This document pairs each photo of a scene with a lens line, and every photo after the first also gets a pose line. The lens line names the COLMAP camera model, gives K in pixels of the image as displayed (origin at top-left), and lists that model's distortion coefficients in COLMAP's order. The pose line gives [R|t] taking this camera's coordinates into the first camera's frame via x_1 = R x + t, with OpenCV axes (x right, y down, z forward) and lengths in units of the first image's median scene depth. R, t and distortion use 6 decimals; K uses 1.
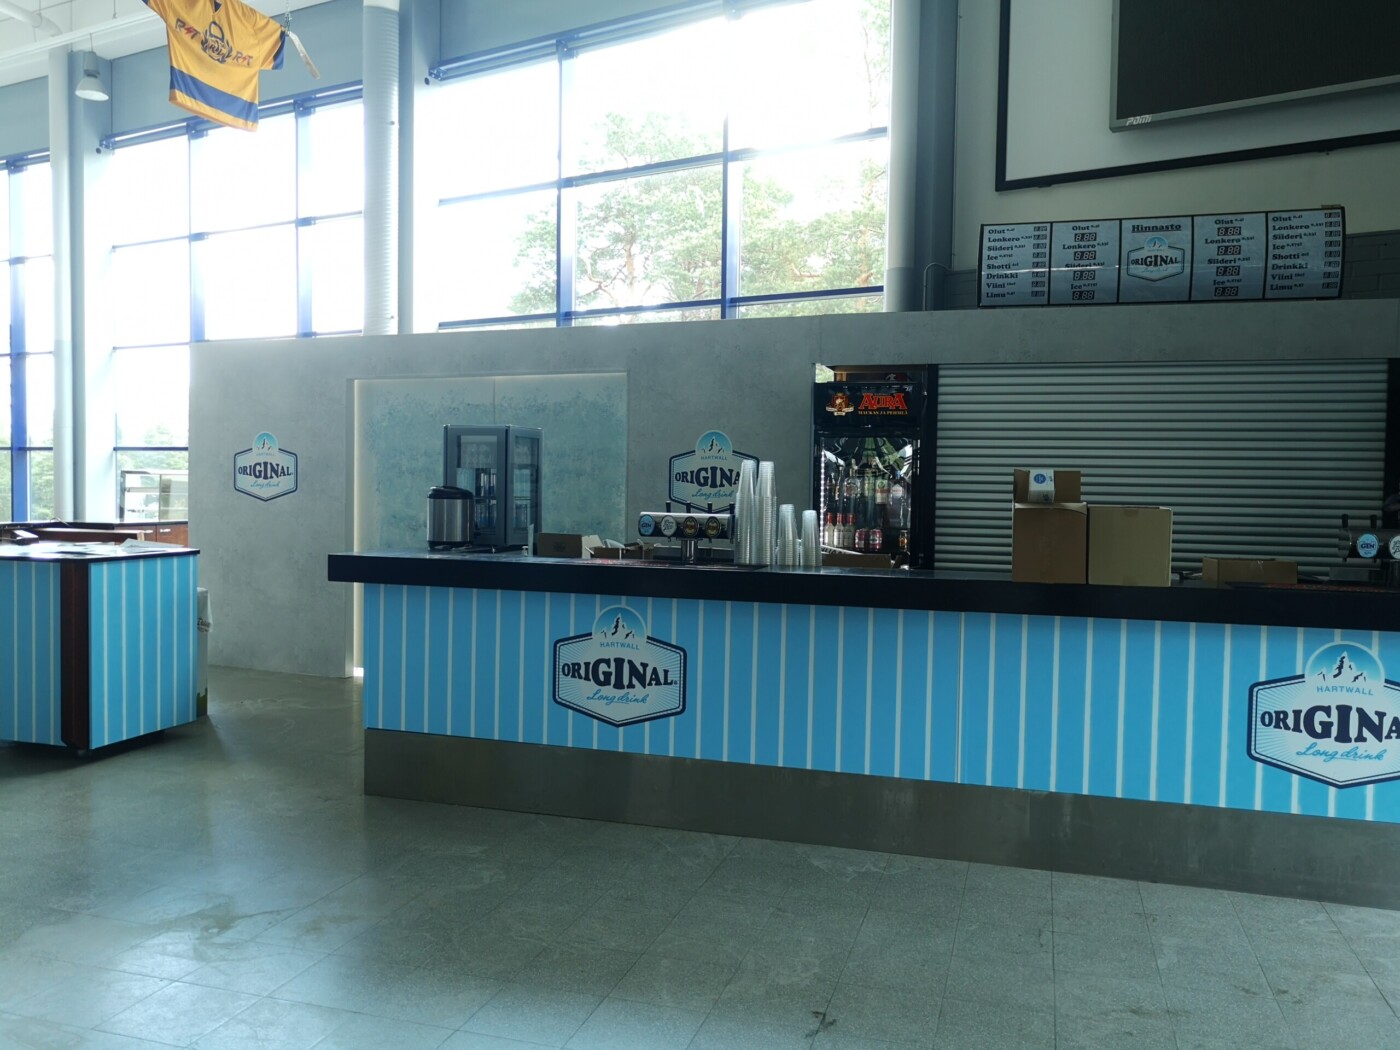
lens RADIAL K [[1118.2, 0, 700.0], [0, 1118.2, 525.0], [0, 0, 1]] dist [0.006034, -0.000158]
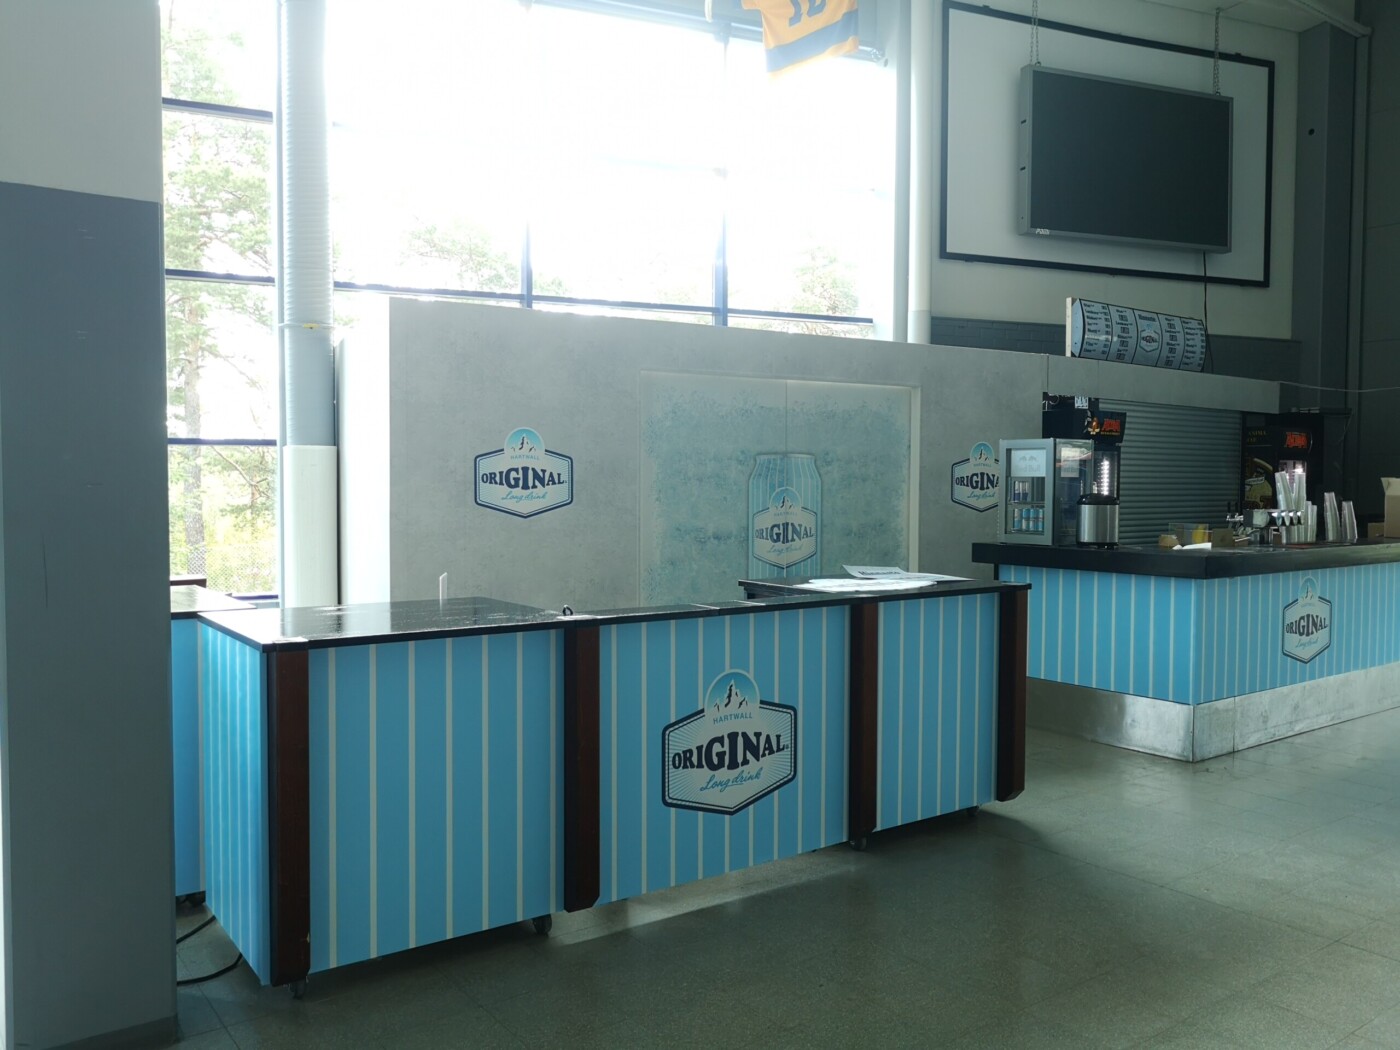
lens RADIAL K [[1118.2, 0, 700.0], [0, 1118.2, 525.0], [0, 0, 1]] dist [0.006034, -0.000158]
pose [[0.589560, -0.044113, 0.806519, -1.248700], [0.036148, 0.998948, 0.028214, -0.044943], [-0.806915, 0.012520, 0.590535, 0.596459]]
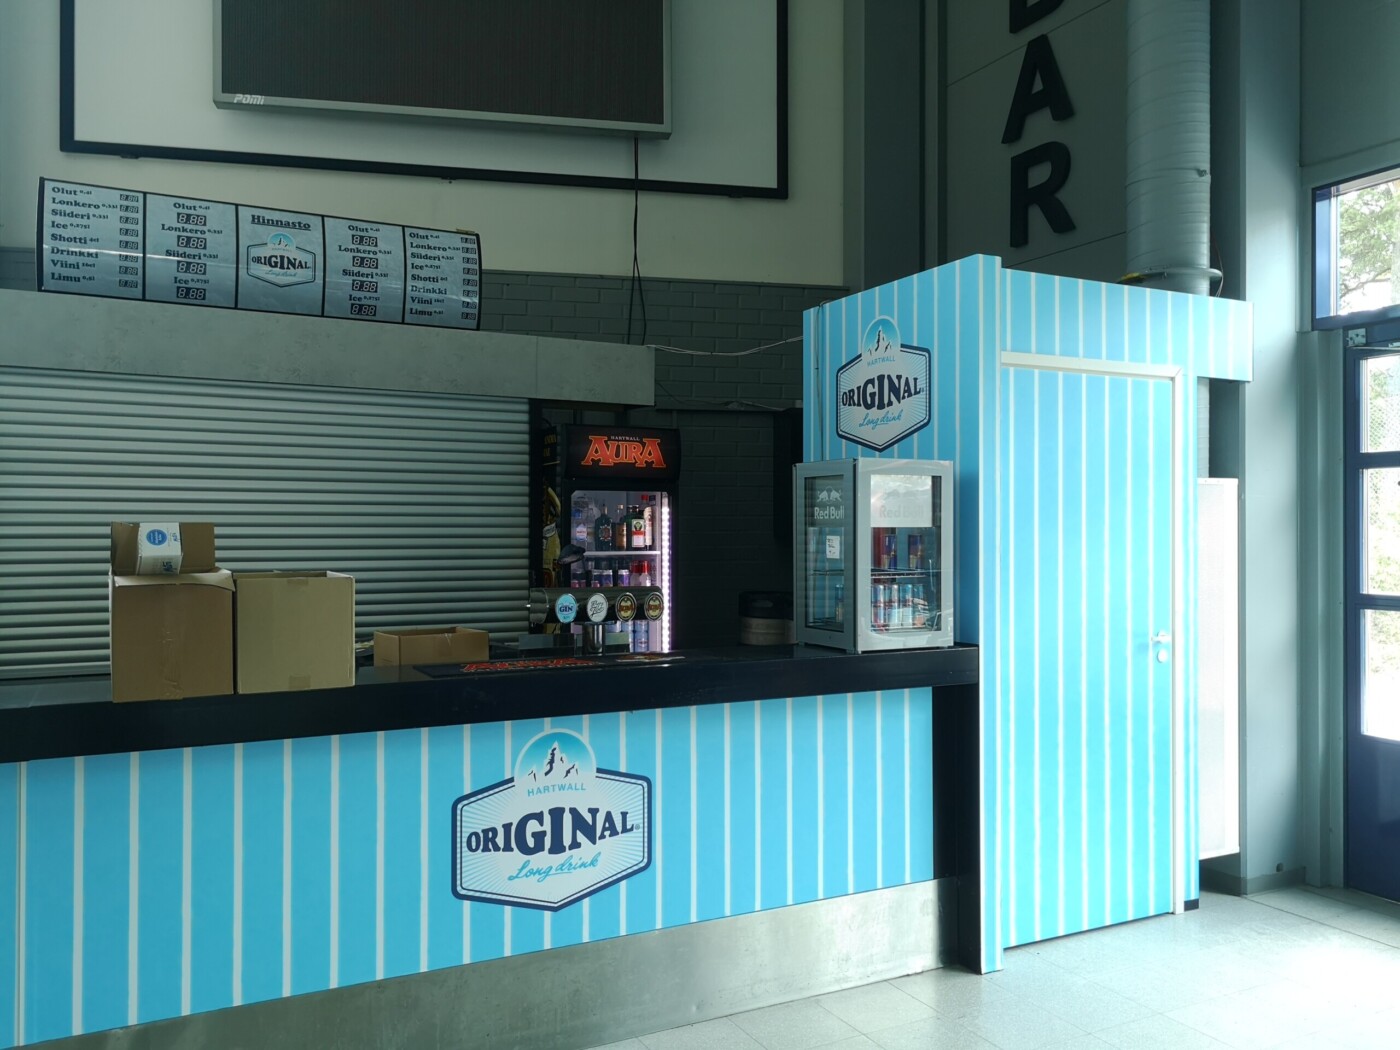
lens RADIAL K [[1118.2, 0, 700.0], [0, 1118.2, 525.0], [0, 0, 1]] dist [0.006034, -0.000158]
pose [[0.715430, -0.011352, 0.698592, 0.051622], [0.037179, 0.999070, -0.021840, -0.014505], [-0.697694, 0.041598, 0.715187, 0.210360]]
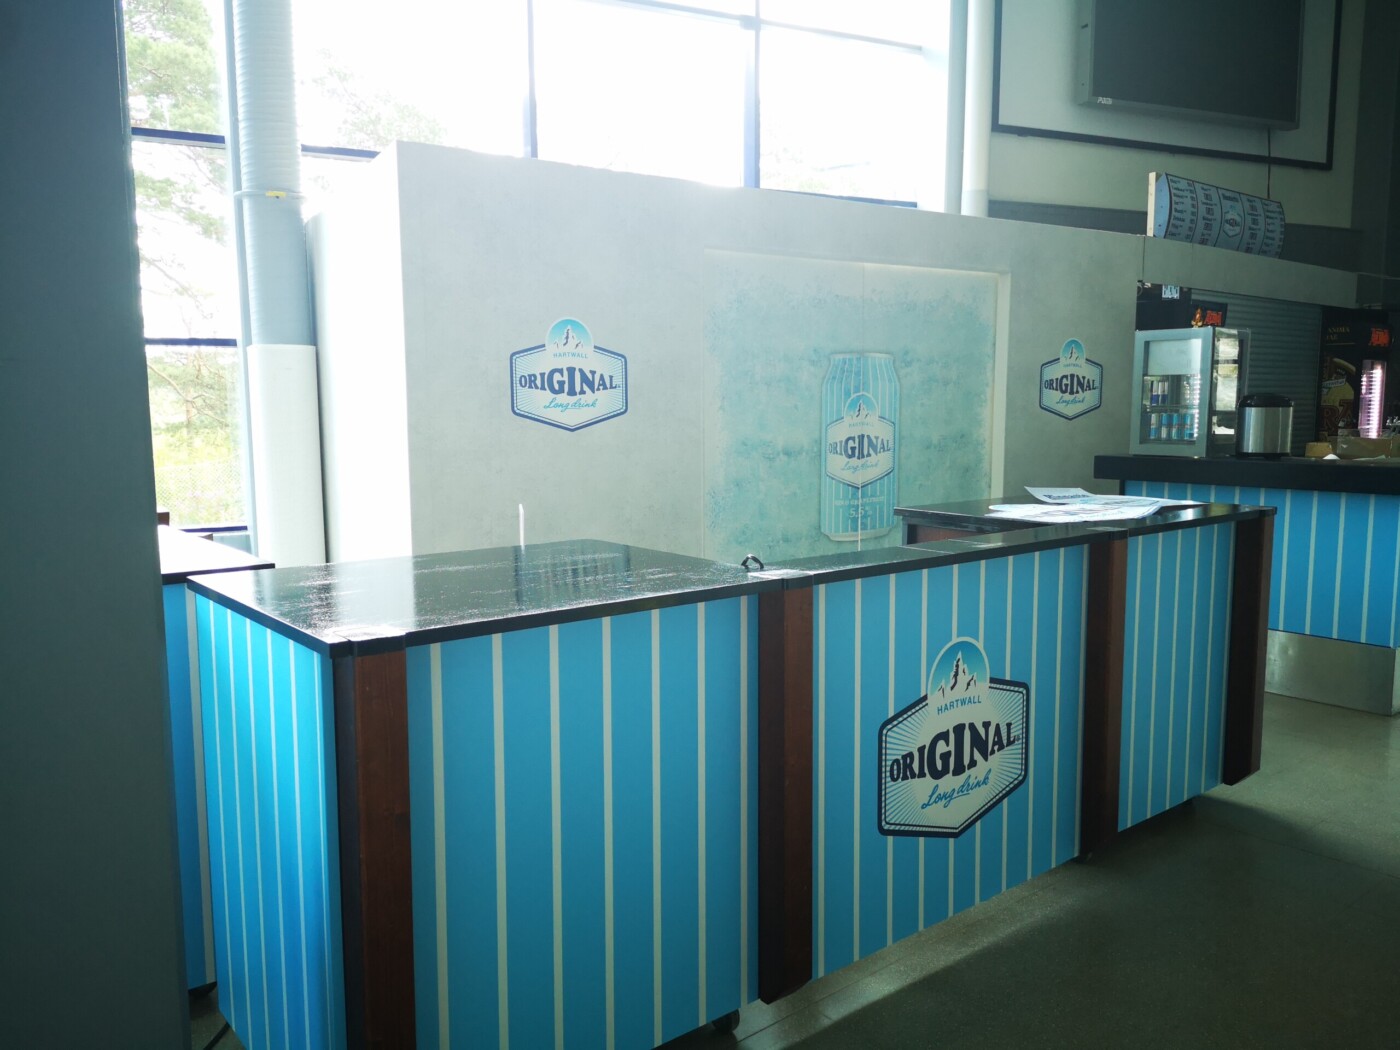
lens RADIAL K [[1093.3, 0, 703.5], [0, 1093.3, 528.8], [0, 0, 1]] dist [0.096863, -0.122695]
pose [[0.541836, -0.116203, 0.832413, -1.149319], [0.044225, 0.992966, 0.109829, -0.041289], [-0.839320, -0.022696, 0.543163, 0.805363]]
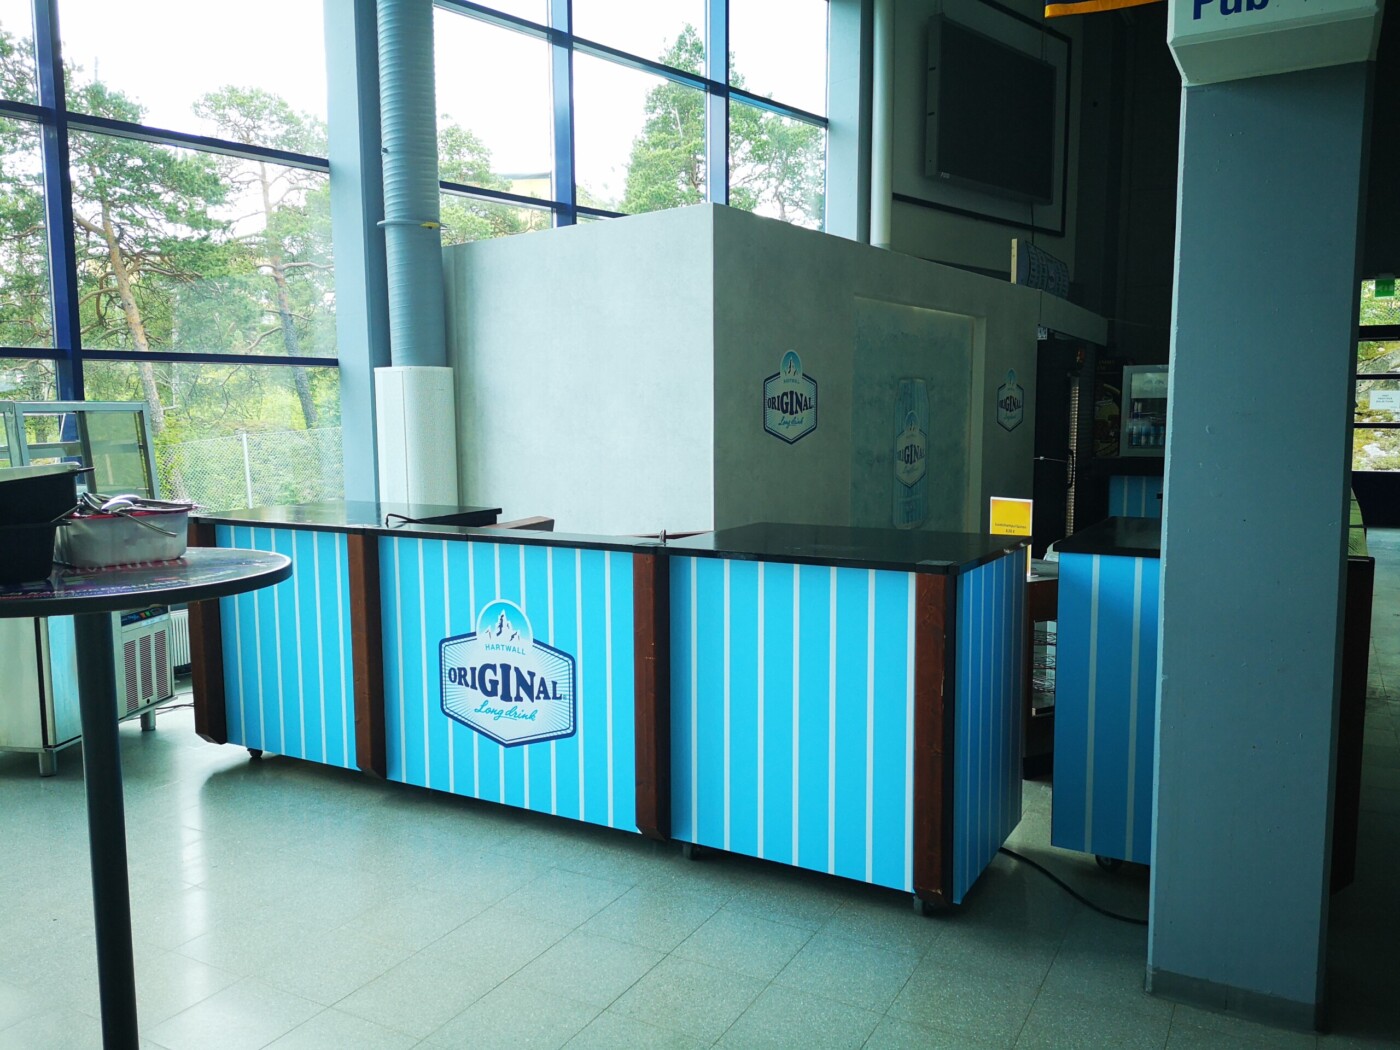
lens RADIAL K [[1088.4, 0, 705.7], [0, 1088.4, 528.5], [0, 0, 1]] dist [0.100701, -0.113947]
pose [[0.200090, -0.122125, 0.972136, -1.490803], [0.044703, 0.992306, 0.115458, -0.069318], [-0.978757, 0.020356, 0.204010, 1.207845]]
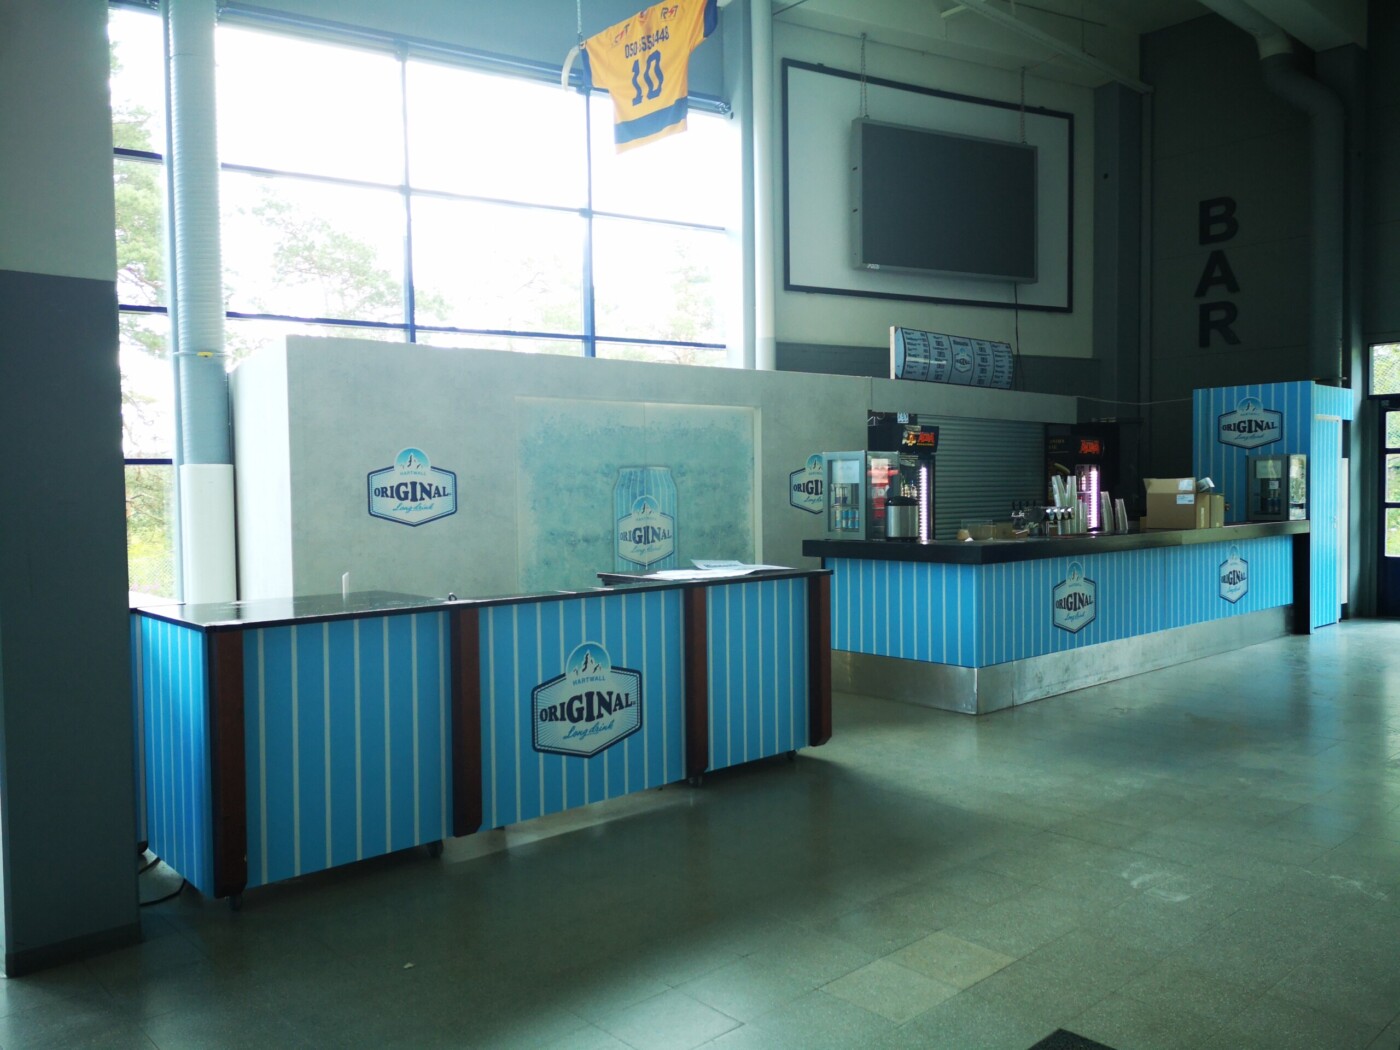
lens RADIAL K [[1088.4, 0, 705.7], [0, 1088.4, 528.5], [0, 0, 1]] dist [0.100701, -0.113947]
pose [[0.498680, -0.052787, 0.865177, -1.358009], [0.053868, 0.998102, 0.029848, -0.043904], [-0.865111, 0.031721, 0.500577, 0.491718]]
